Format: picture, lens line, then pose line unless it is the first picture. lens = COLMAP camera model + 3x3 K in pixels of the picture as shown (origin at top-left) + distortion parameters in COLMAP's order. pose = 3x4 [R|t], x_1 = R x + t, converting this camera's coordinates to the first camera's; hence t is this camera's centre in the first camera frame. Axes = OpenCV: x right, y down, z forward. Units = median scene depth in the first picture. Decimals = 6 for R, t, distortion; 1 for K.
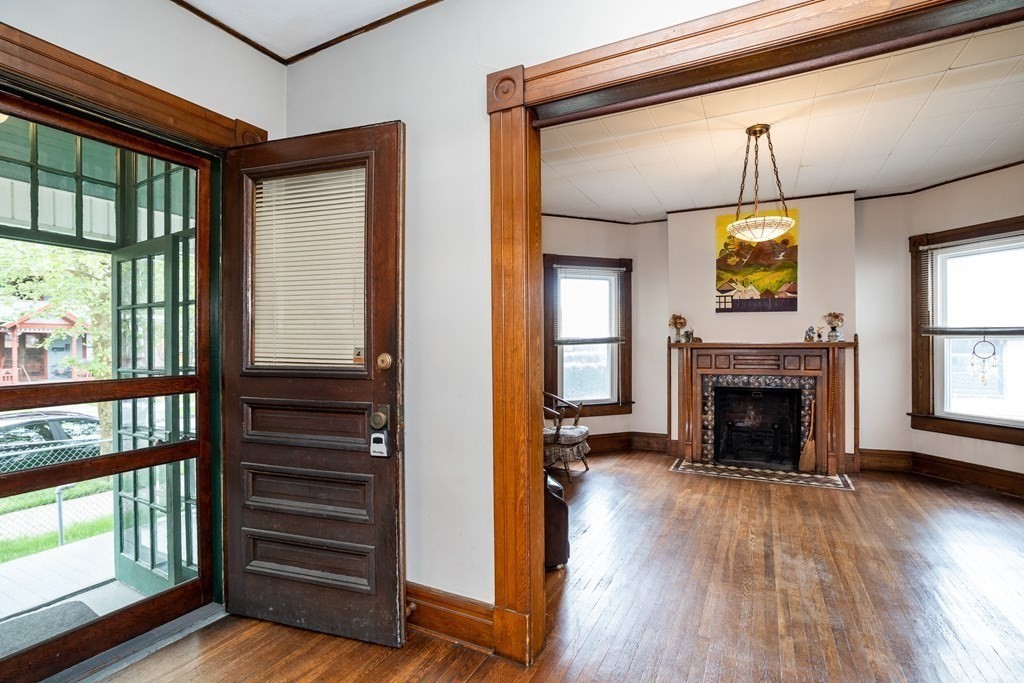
lens RADIAL K [[493.2, 0, 512.0], [0, 493.2, 341.5], [0, 0, 1]] dist [-0.002377, 0.000455]
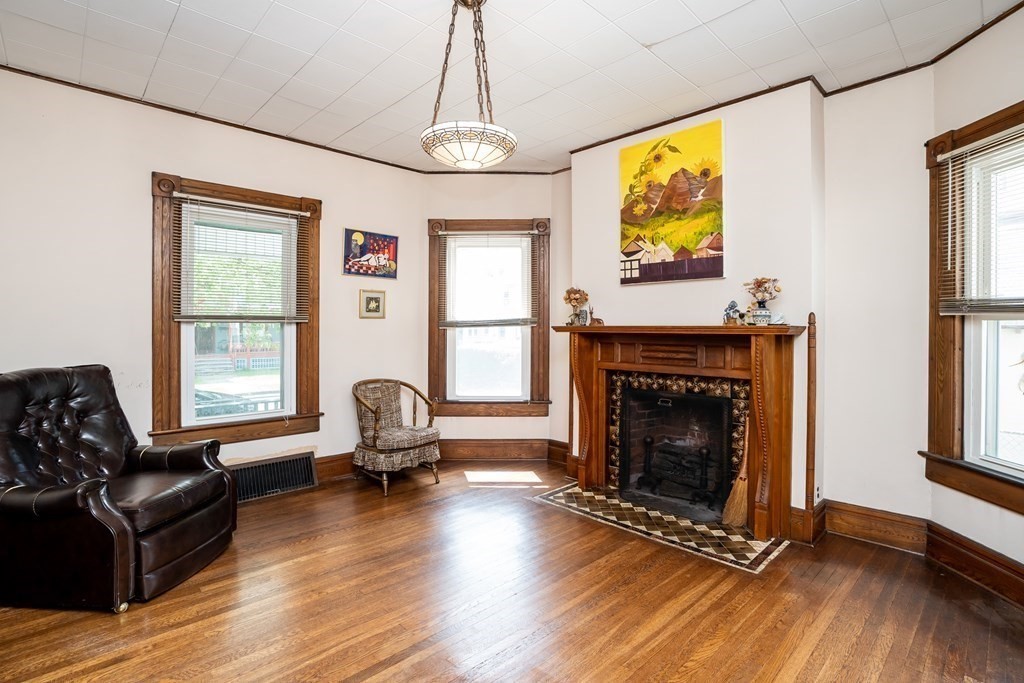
lens RADIAL K [[473.7, 0, 511.0], [0, 473.7, 332.9], [0, 0, 1]] dist [-0.012737, -0.000216]
pose [[0.933465, 0.008951, -0.358557, 0.527381], [-0.005098, 0.999919, 0.011690, 0.004811], [0.358633, -0.009084, 0.933434, 0.312147]]
